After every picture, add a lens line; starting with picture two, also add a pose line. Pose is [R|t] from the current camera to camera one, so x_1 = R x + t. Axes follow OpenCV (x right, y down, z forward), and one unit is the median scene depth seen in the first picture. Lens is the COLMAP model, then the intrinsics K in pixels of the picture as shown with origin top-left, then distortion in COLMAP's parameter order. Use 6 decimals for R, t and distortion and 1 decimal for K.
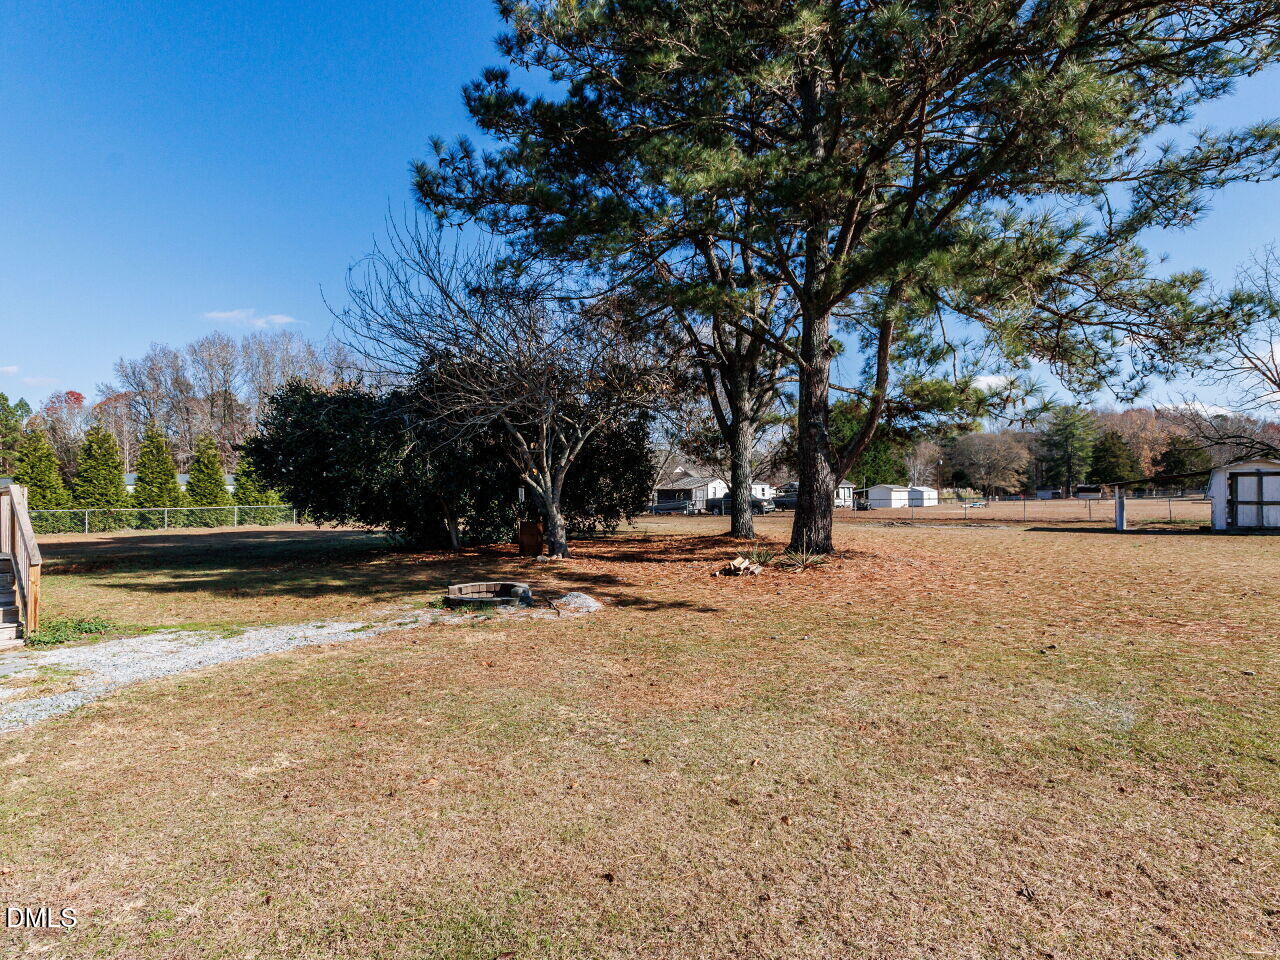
lens RADIAL K [[663.0, 0, 644.4], [0, 663.0, 481.3], [0, 0, 1]] dist [0.001657, 0.000514]
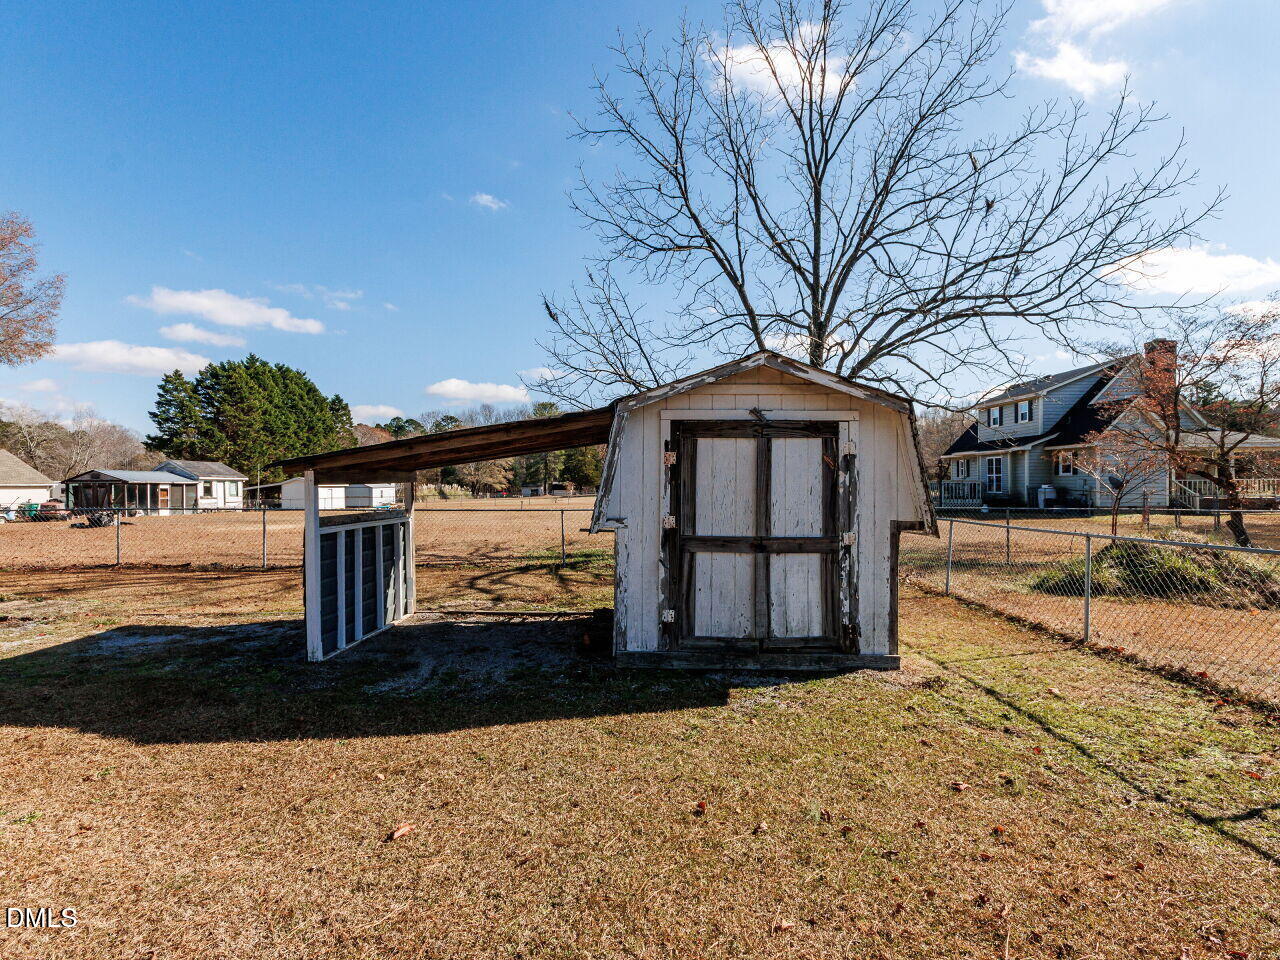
lens RADIAL K [[663.0, 0, 644.4], [0, 663.0, 481.3], [0, 0, 1]] dist [0.001657, 0.000514]
pose [[0.768960, 0.014302, 0.639137, 0.466235], [-0.018412, 0.999830, -0.000221, 0.006280], [-0.639032, -0.011598, 0.769093, 0.531967]]
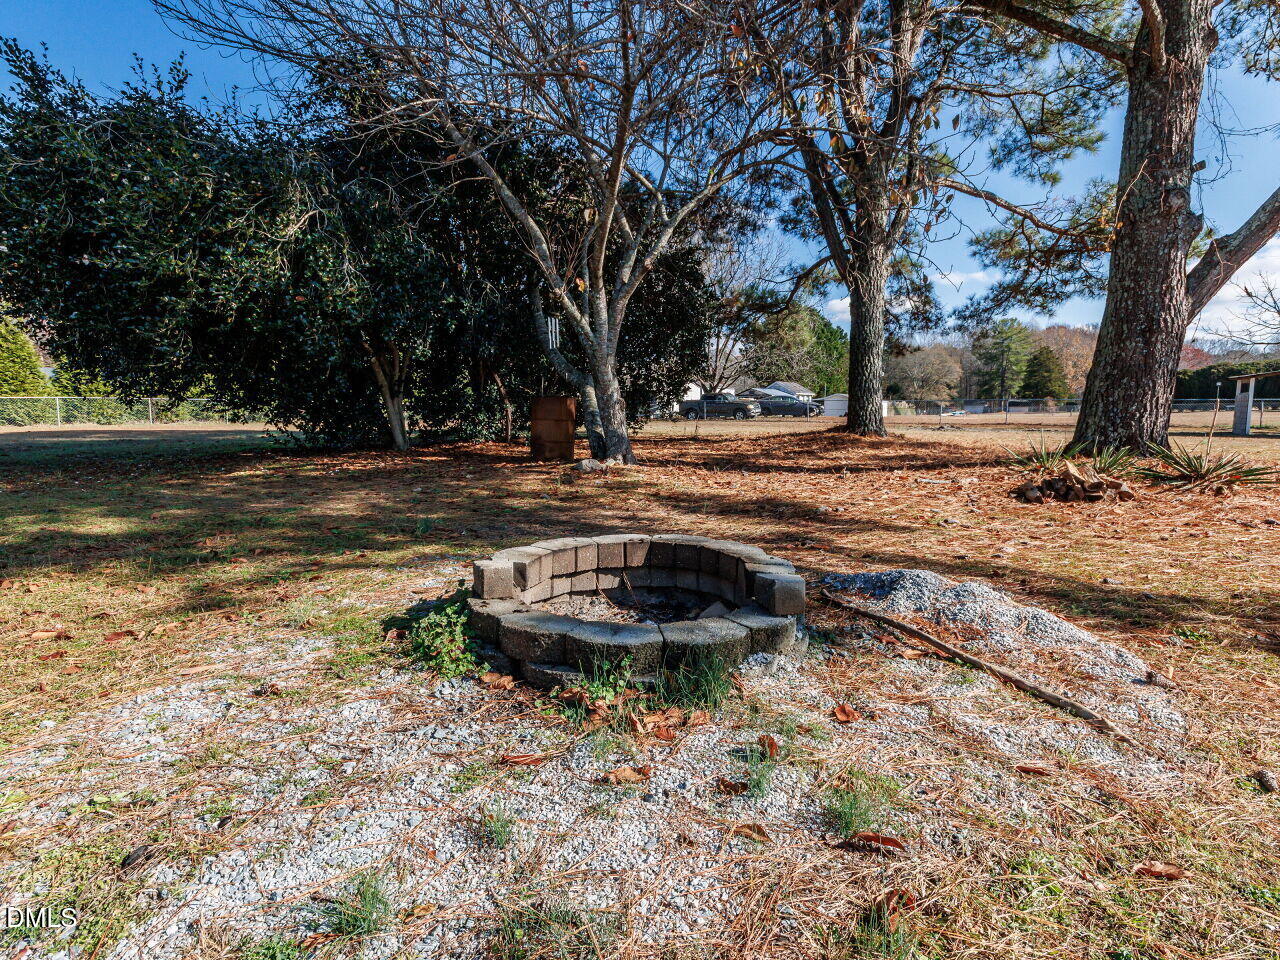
lens RADIAL K [[663.0, 0, 644.4], [0, 663.0, 481.3], [0, 0, 1]] dist [0.001657, 0.000514]
pose [[0.992973, -0.001252, 0.118338, -0.080506], [-0.014165, 0.991498, 0.129351, 0.029224], [-0.117494, -0.130118, 0.984512, 0.230773]]
